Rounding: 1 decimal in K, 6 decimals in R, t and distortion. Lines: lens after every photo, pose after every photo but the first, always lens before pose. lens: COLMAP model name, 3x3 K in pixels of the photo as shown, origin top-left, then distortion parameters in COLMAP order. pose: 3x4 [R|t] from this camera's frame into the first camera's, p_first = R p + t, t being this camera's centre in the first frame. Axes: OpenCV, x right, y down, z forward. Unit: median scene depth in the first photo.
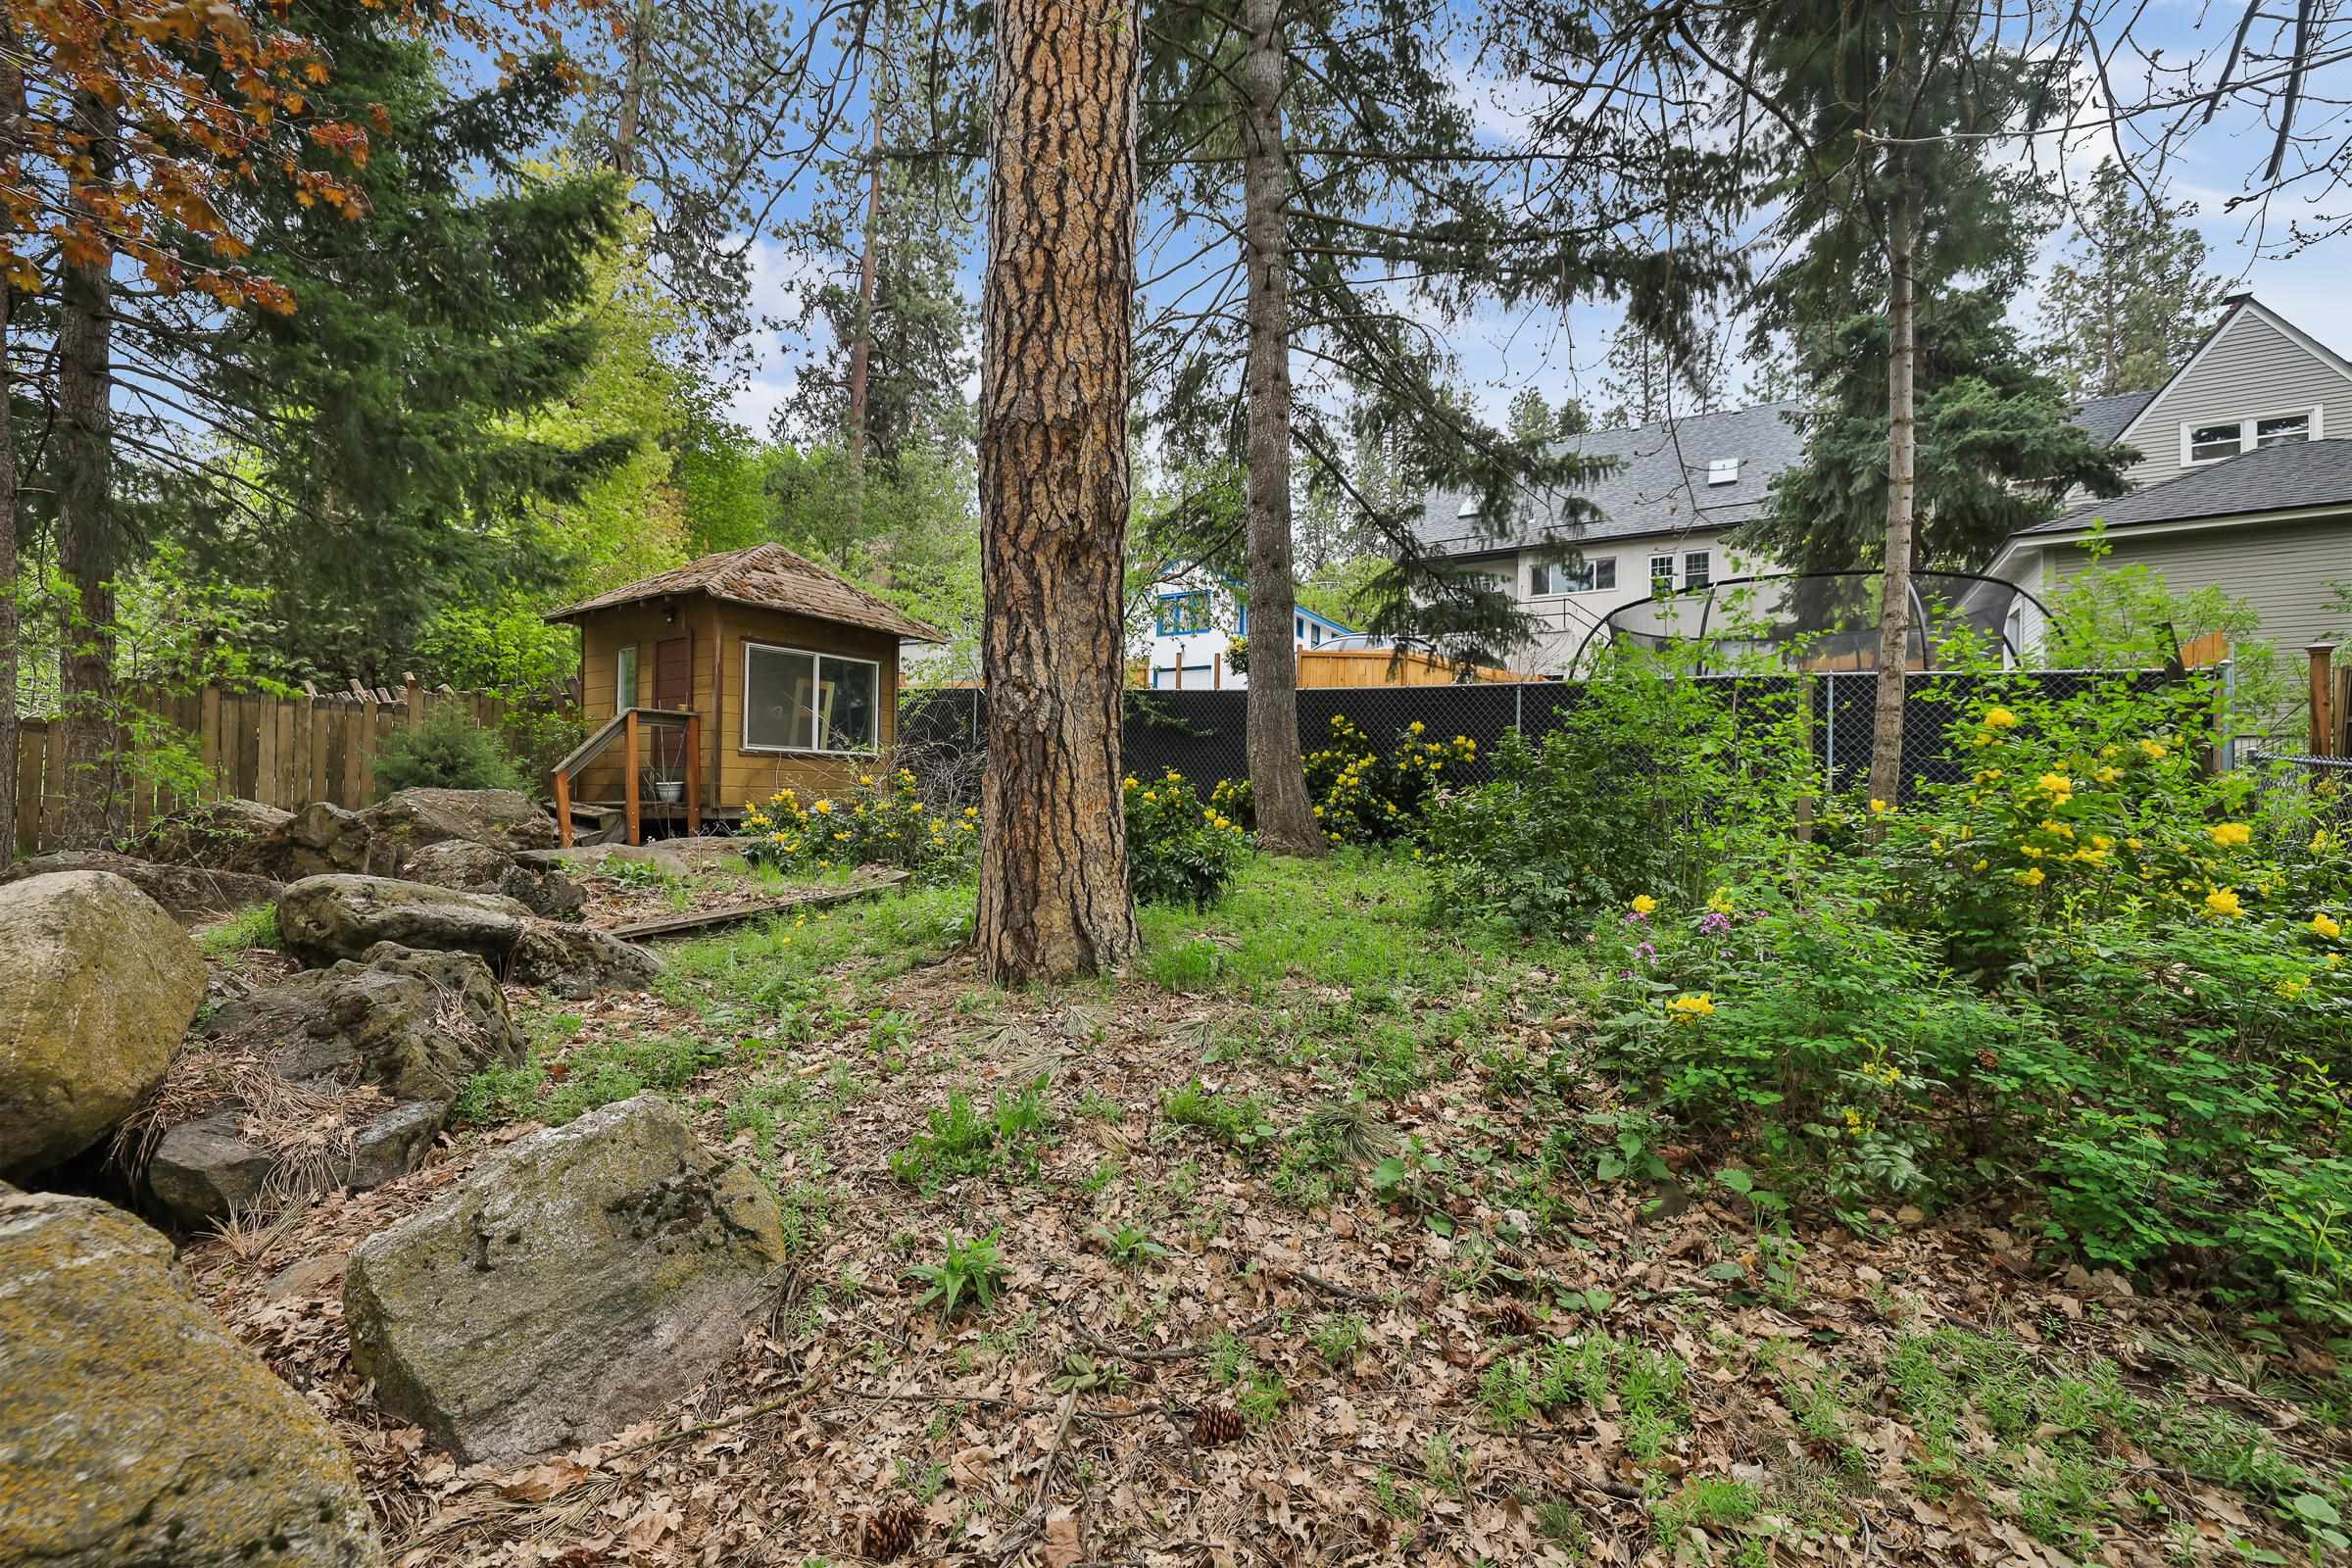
lens RADIAL K [[997.8, 0, 1176.9], [0, 997.8, 759.6], [0, 0, 1]] dist [0.001890, 0.000075]
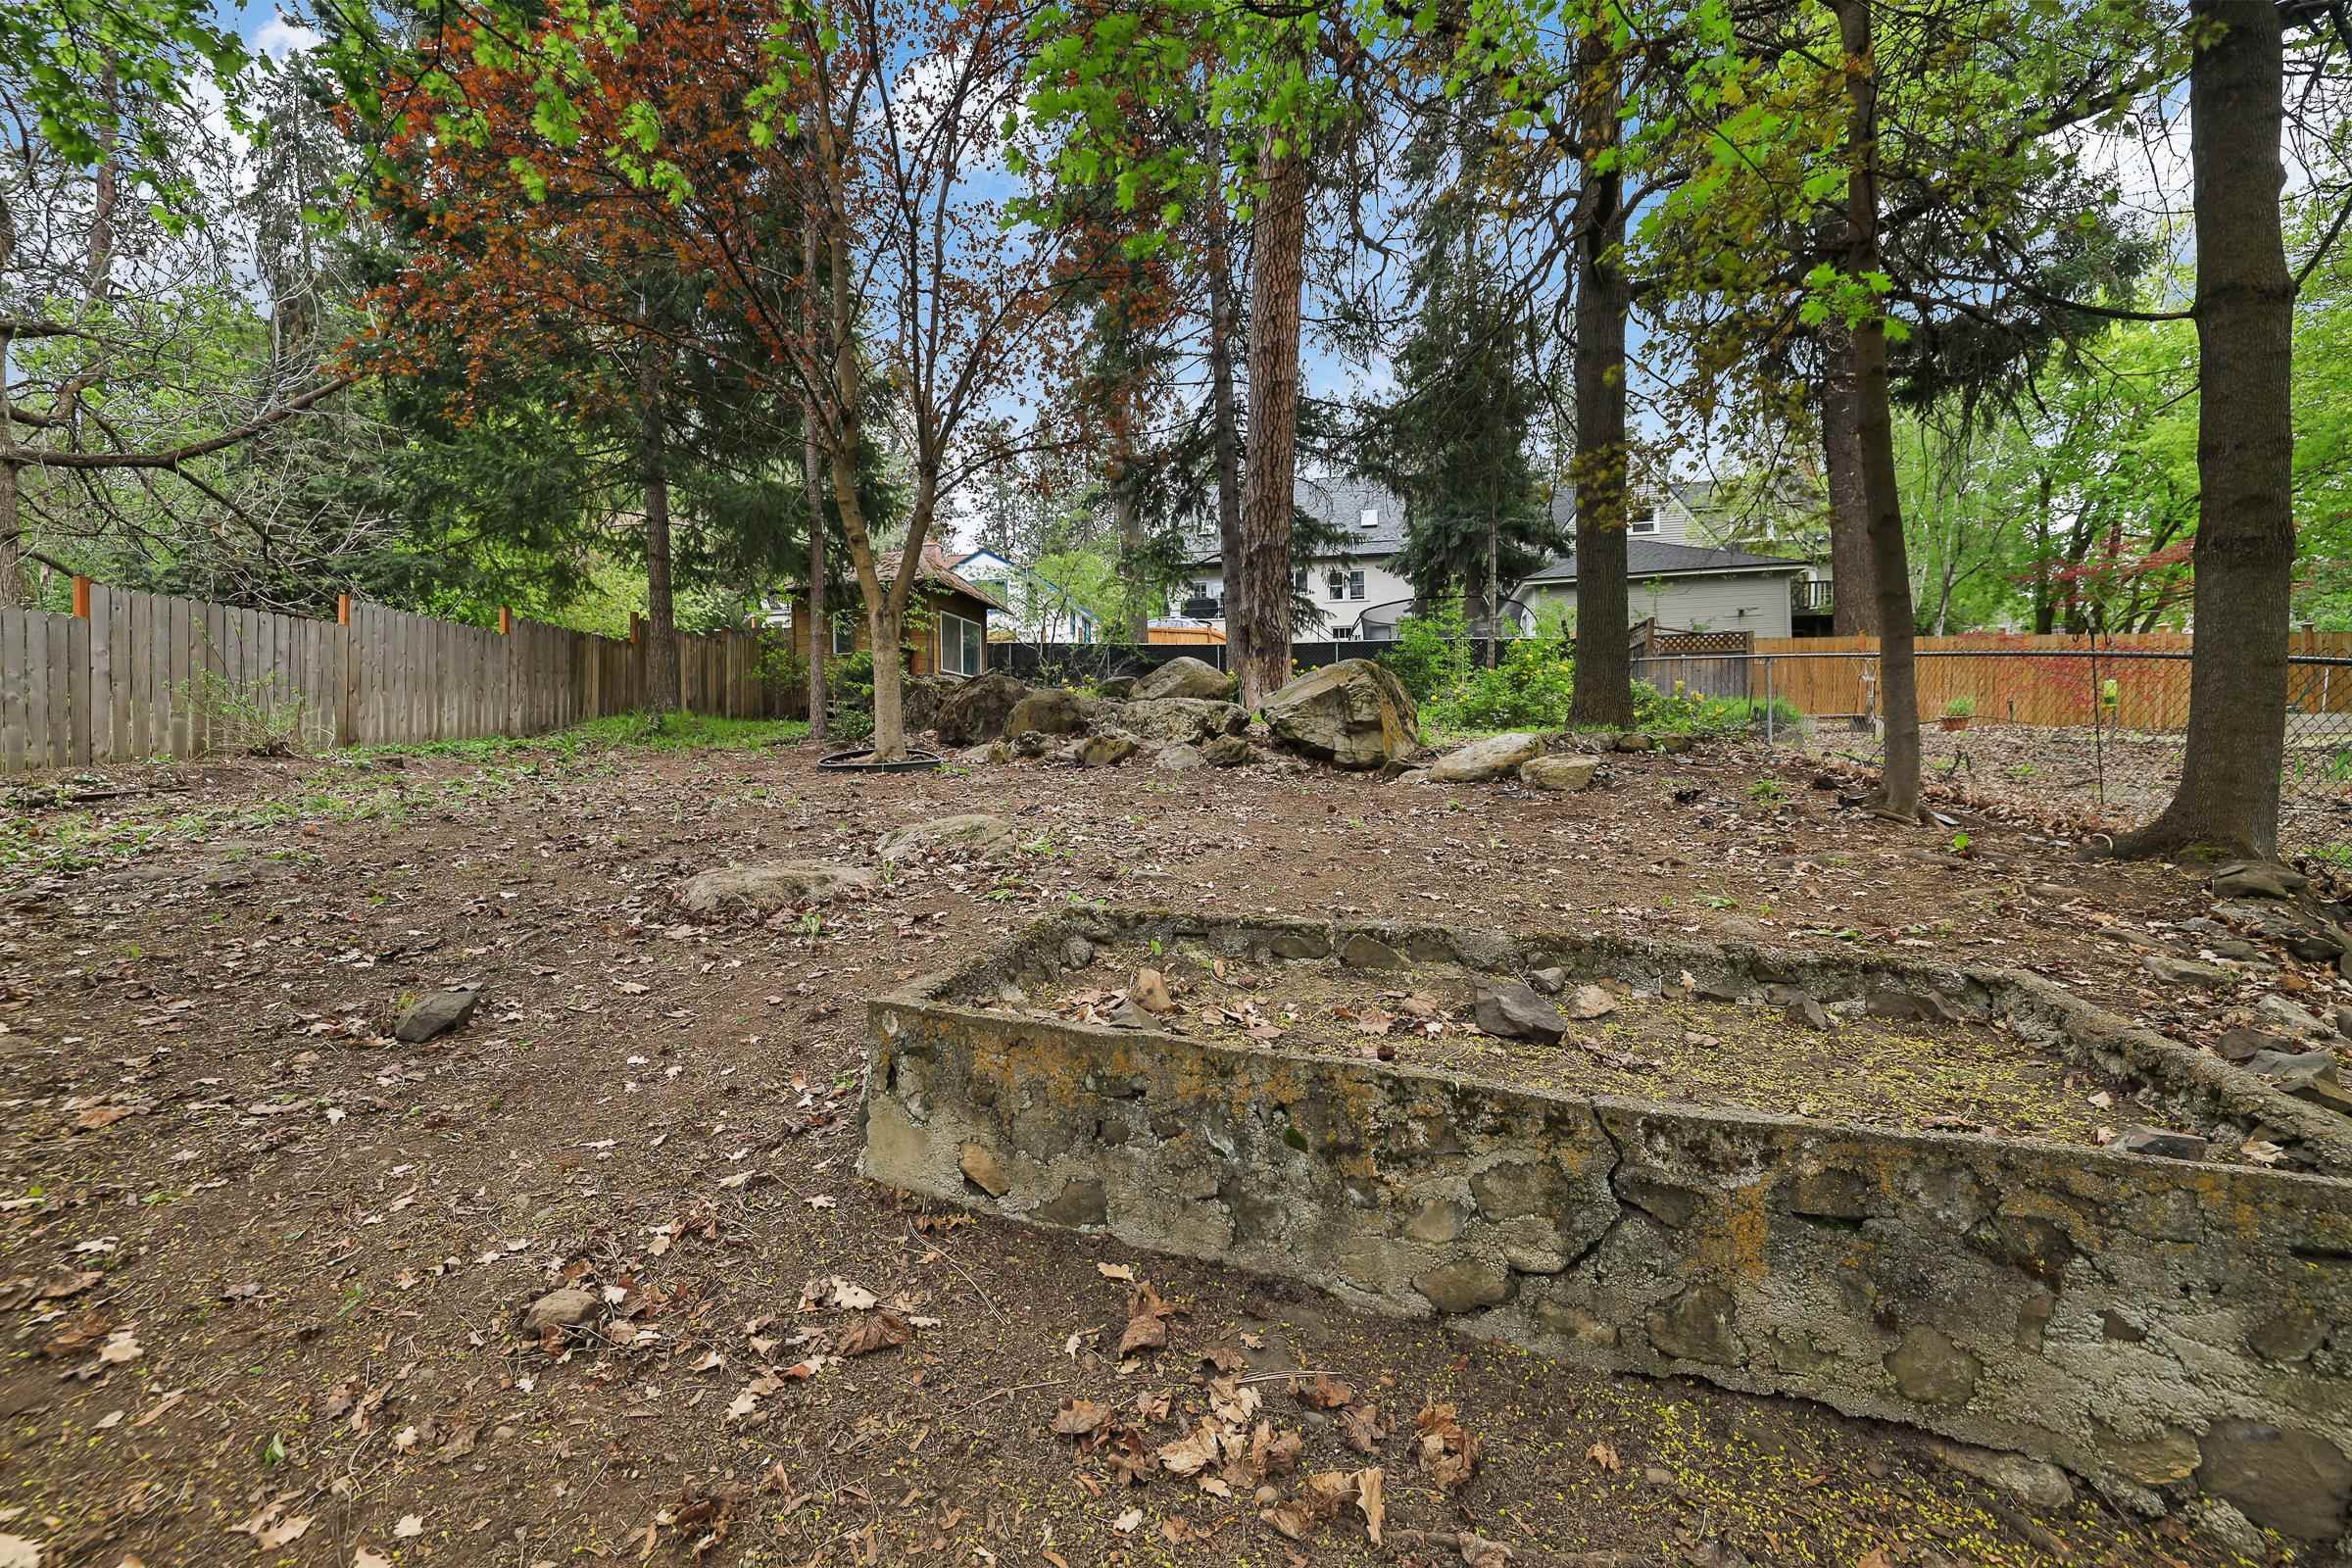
lens RADIAL K [[997.8, 0, 1176.9], [0, 997.8, 759.6], [0, 0, 1]] dist [0.001890, 0.000075]
pose [[0.936525, -0.013681, 0.350334, -0.569059], [0.004456, 0.999622, 0.027124, 0.089523], [-0.350573, -0.023842, 0.936232, -0.701196]]
